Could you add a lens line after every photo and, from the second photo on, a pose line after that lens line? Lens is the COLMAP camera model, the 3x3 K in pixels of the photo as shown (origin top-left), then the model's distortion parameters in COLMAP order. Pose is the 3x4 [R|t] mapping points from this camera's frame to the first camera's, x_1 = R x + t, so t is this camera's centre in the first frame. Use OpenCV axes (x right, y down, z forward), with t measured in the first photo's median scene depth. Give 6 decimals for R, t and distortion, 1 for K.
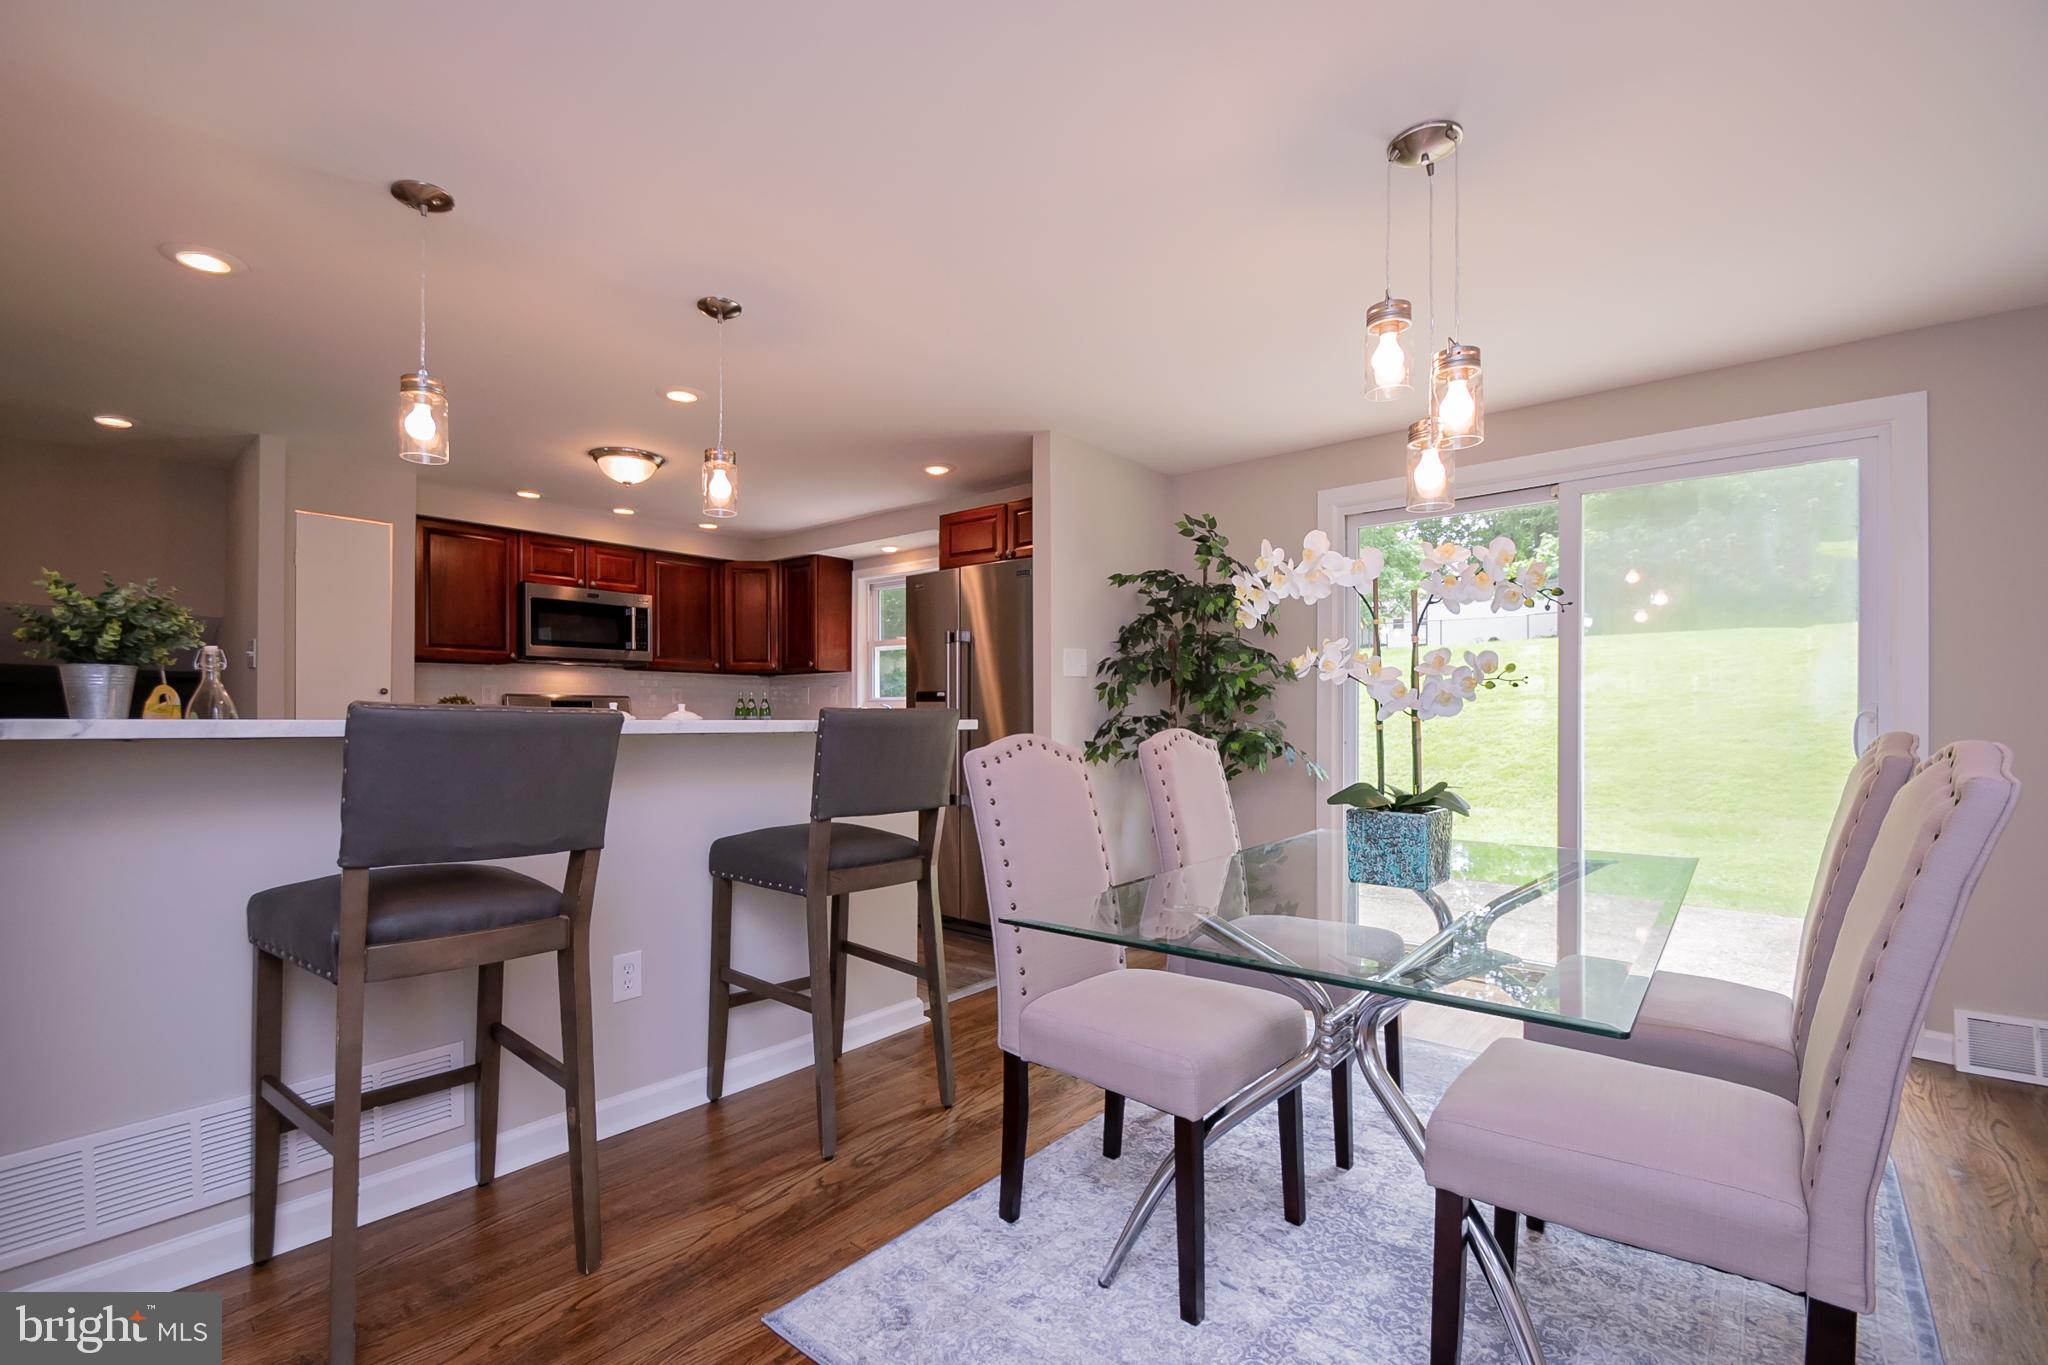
lens RADIAL K [[899.1, 0, 999.3], [0, 899.1, 719.6], [0, 0, 1]] dist [0.012602, -0.016347]
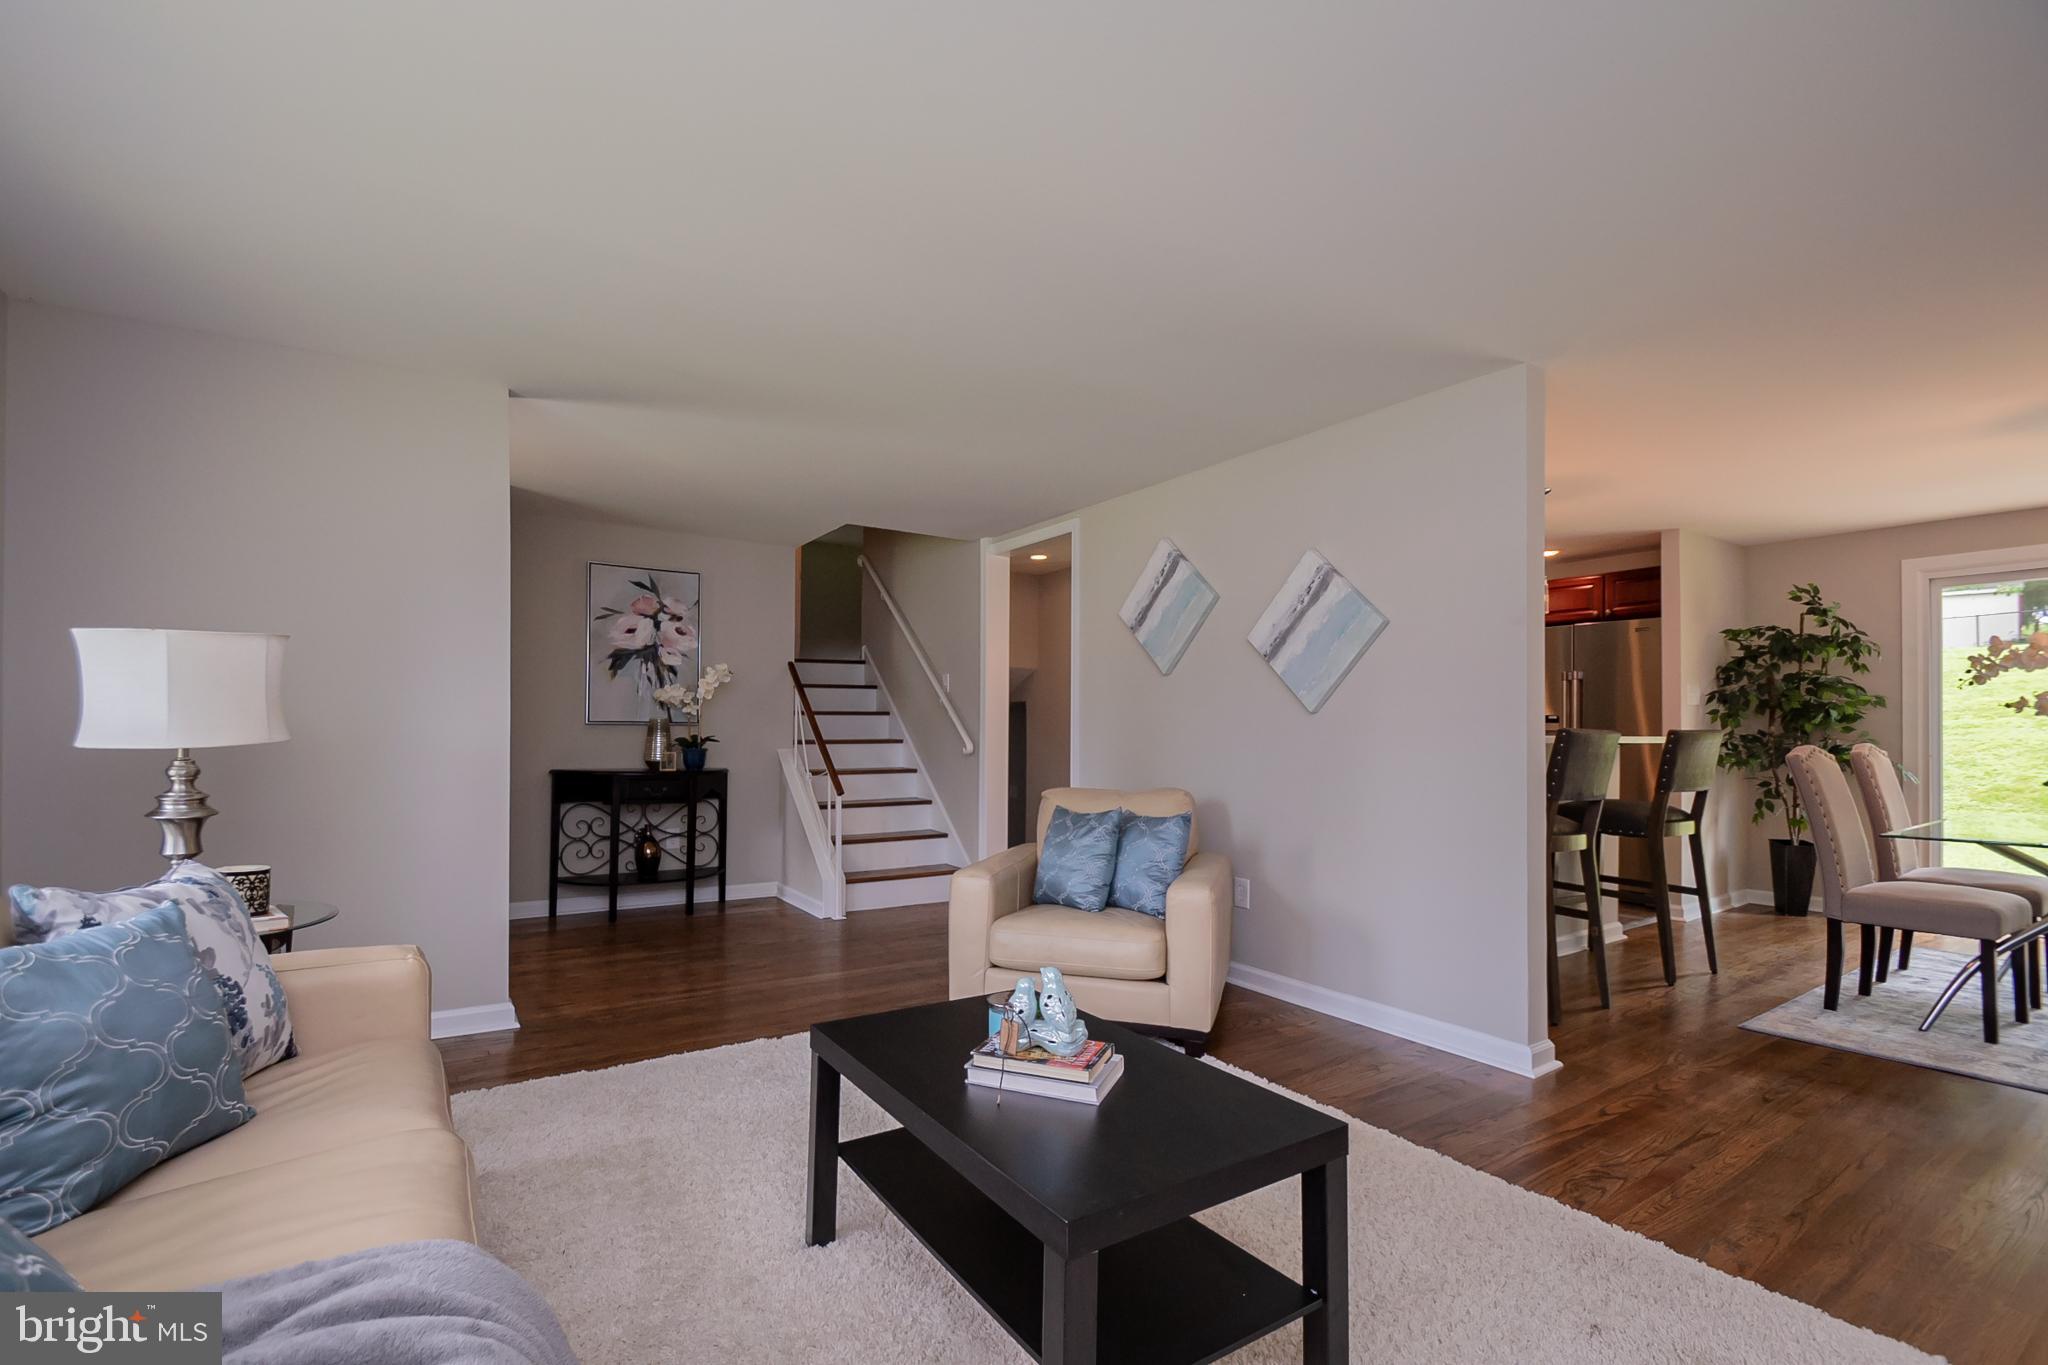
lens RADIAL K [[899.1, 0, 999.3], [0, 899.1, 719.6], [0, 0, 1]] dist [0.012602, -0.016347]
pose [[0.958616, 0.000977, -0.284700, -0.551780], [-0.005643, 0.999863, -0.015567, 0.001016], [0.284646, 0.016530, 0.958490, -0.626320]]
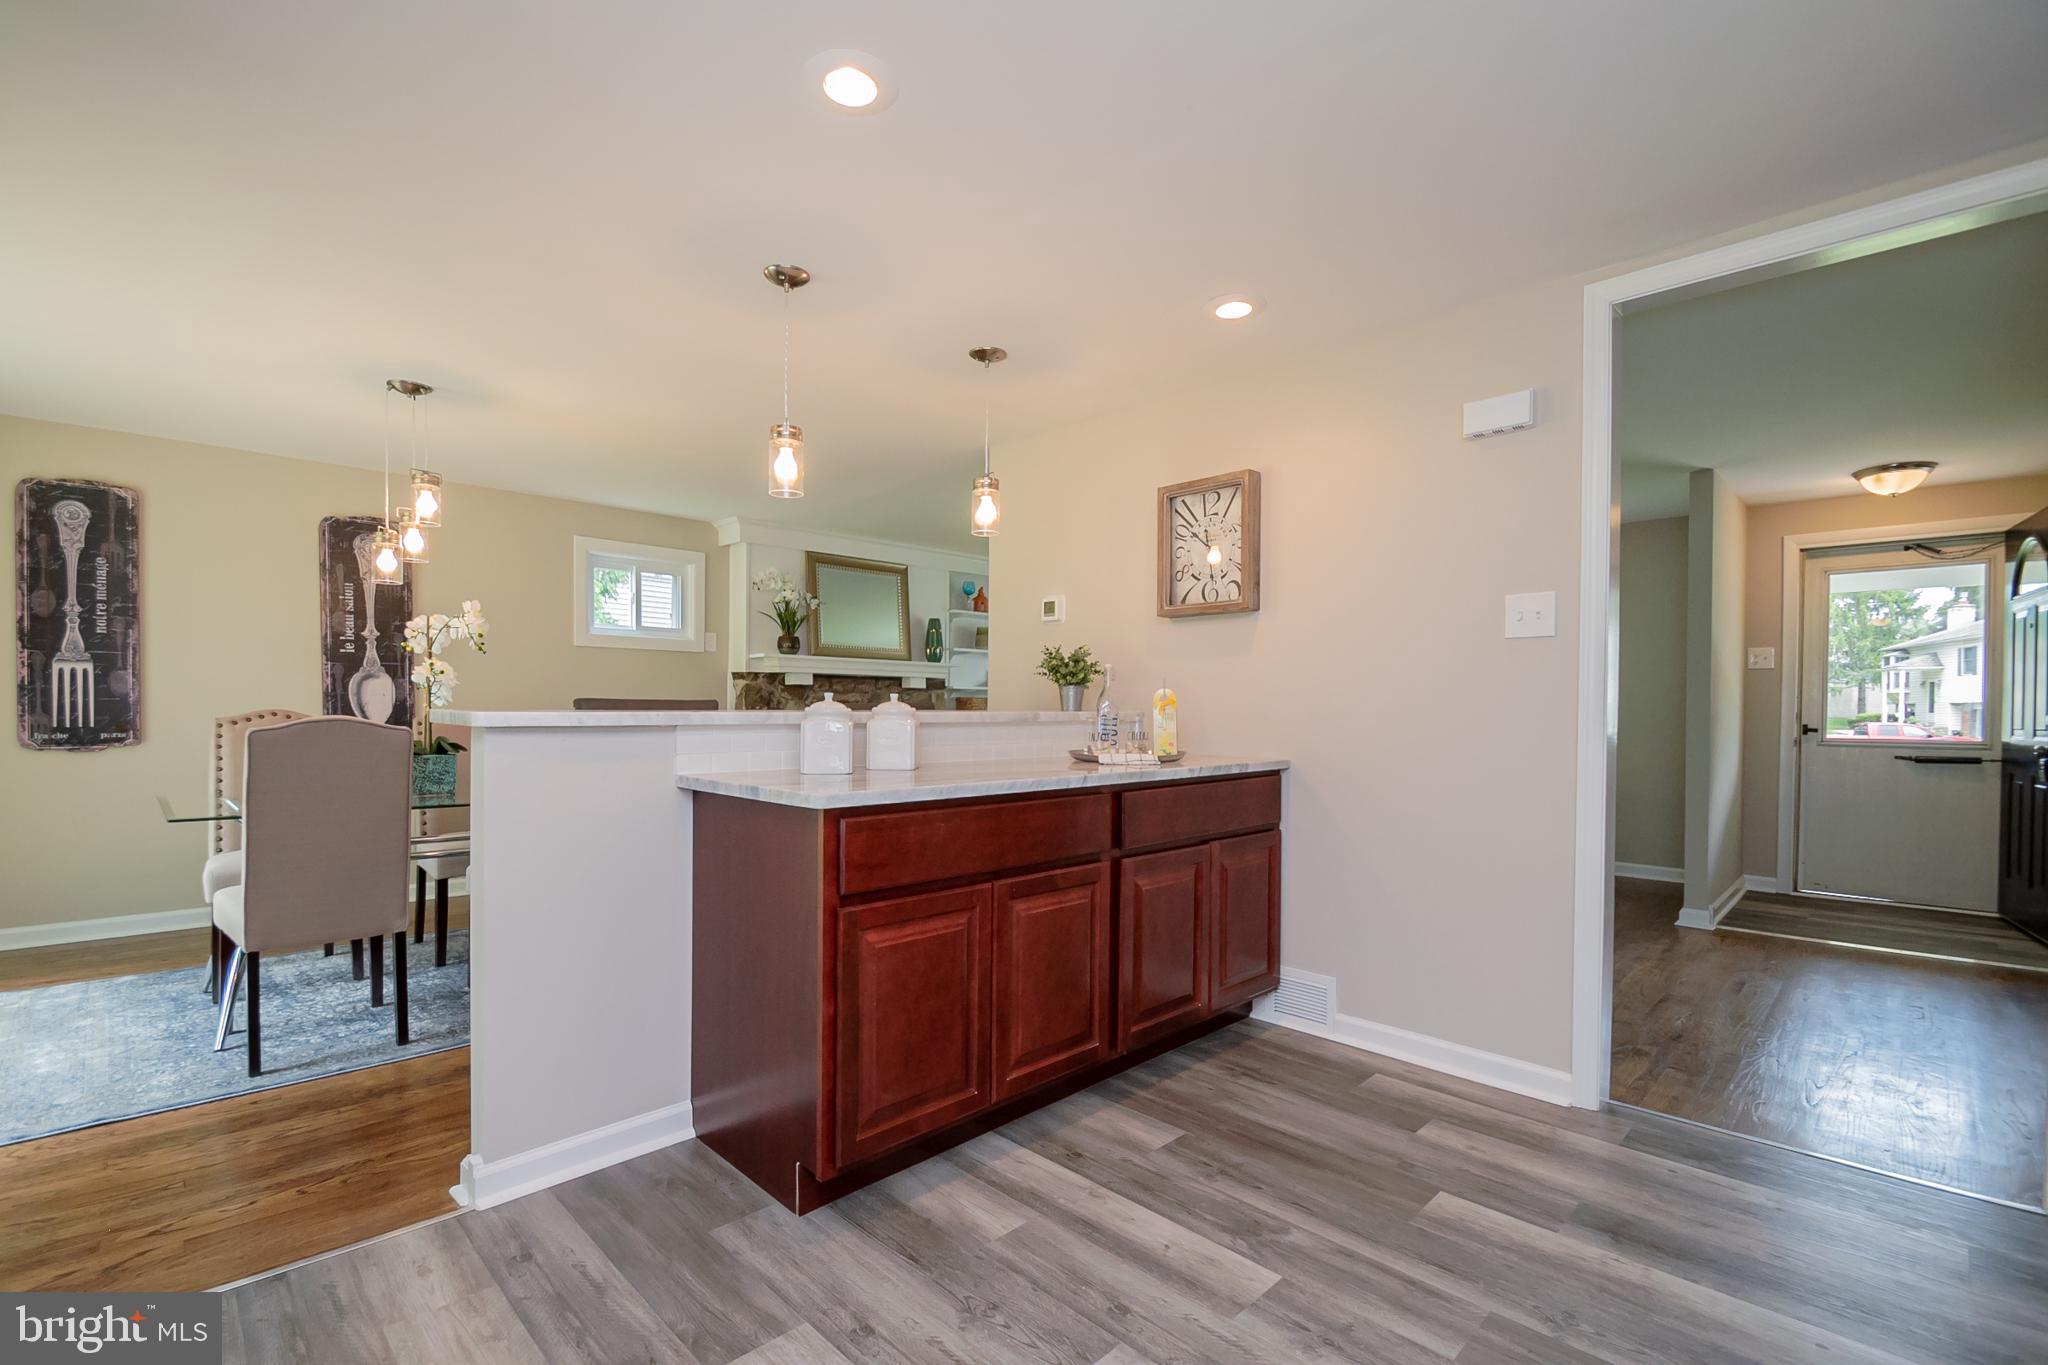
lens RADIAL K [[899.1, 0, 999.3], [0, 899.1, 719.6], [0, 0, 1]] dist [0.012602, -0.016347]
pose [[-0.996036, -0.009849, 0.088404, -0.433610], [-0.008346, 0.999814, 0.017362, -0.006671], [-0.088558, 0.016555, -0.995933, 1.352342]]
